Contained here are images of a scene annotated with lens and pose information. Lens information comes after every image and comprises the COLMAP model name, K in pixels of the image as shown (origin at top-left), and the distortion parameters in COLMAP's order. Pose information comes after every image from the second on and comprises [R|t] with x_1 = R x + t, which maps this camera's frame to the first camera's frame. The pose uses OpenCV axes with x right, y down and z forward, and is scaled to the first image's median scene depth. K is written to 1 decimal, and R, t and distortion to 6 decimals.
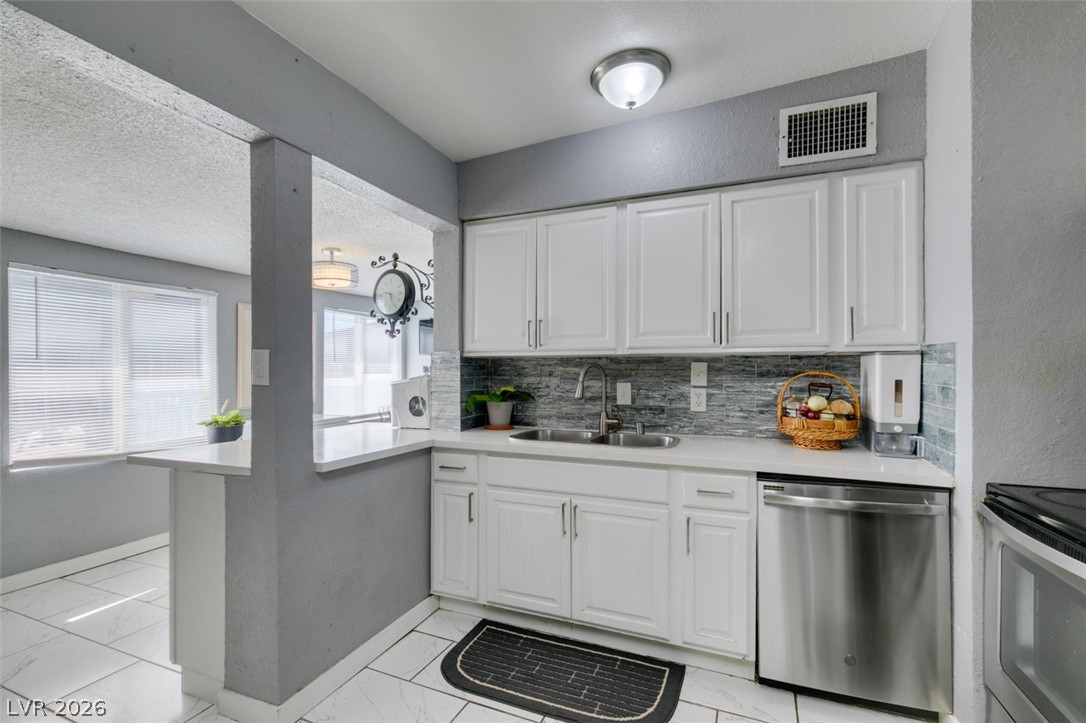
lens RADIAL K [[487.5, 0, 545.3], [0, 487.5, 371.7], [0, 0, 1]] dist [0.006155, -0.001901]
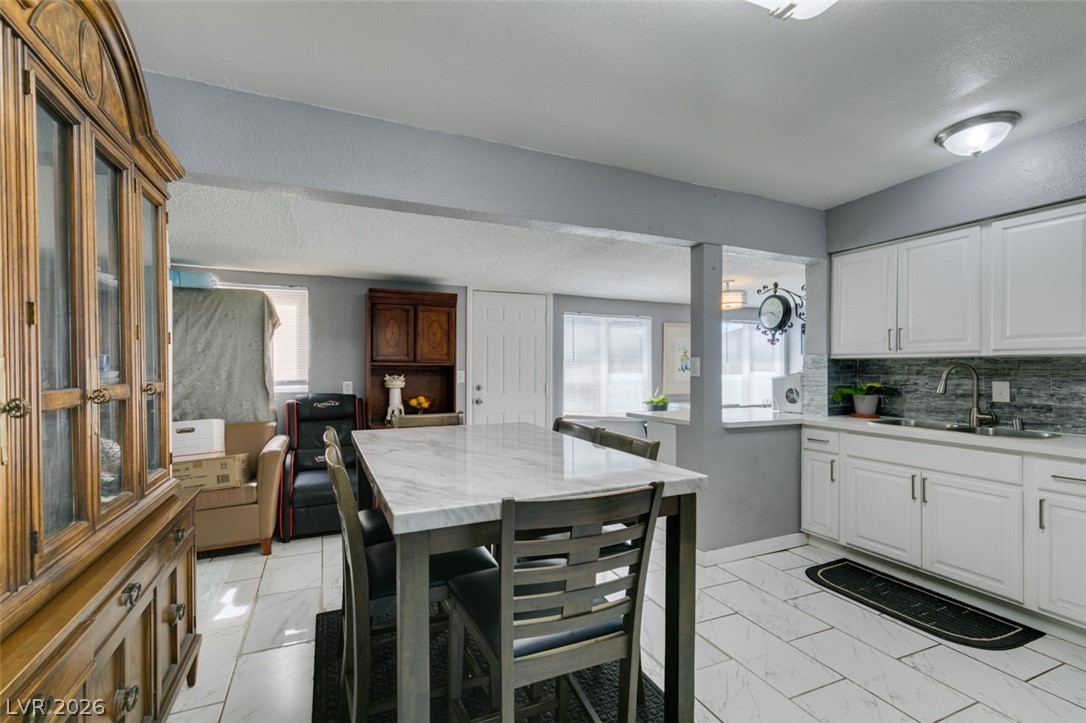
lens RADIAL K [[487.5, 0, 539.9], [0, 487.5, 366.9], [0, 0, 1]] dist [0.006155, -0.001901]
pose [[0.725711, 0.001958, -0.687997, 0.187812], [-0.006144, 0.999975, -0.003635, 0.000798], [0.687972, 0.006865, 0.725704, -0.537739]]
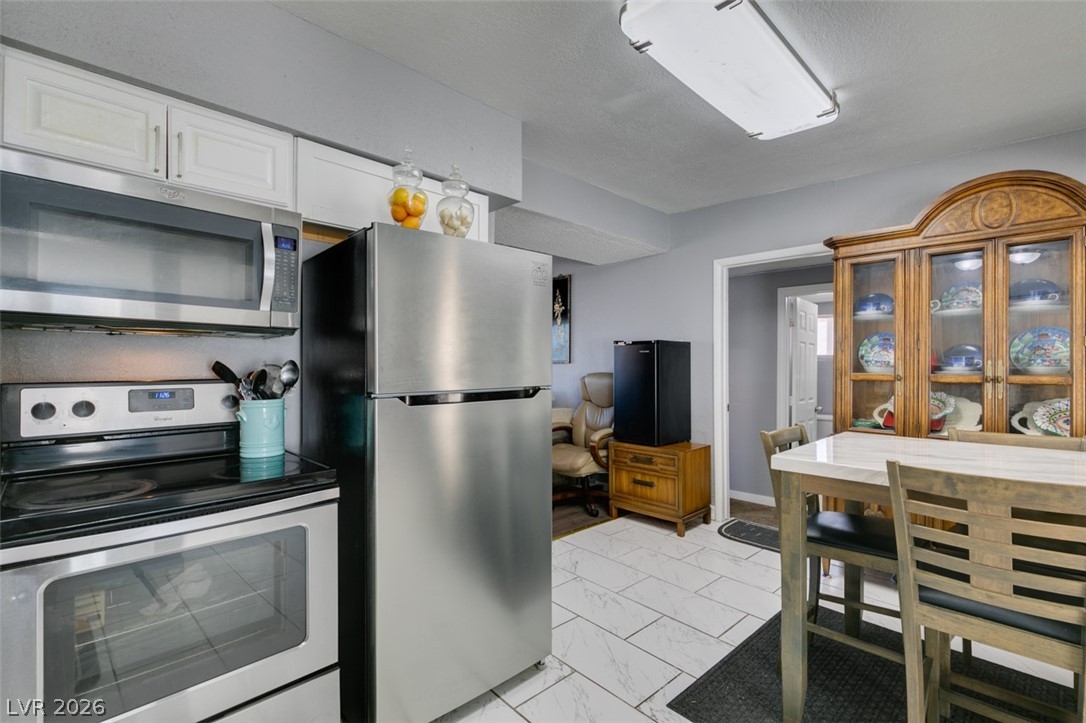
lens RADIAL K [[487.5, 0, 539.8], [0, 487.5, 362.8], [0, 0, 1]] dist [0.006155, -0.001901]
pose [[-0.914136, -0.004180, 0.405387, -0.057580], [-0.003151, 0.999990, 0.003204, -0.002088], [-0.405396, 0.001651, -0.914140, 0.817368]]
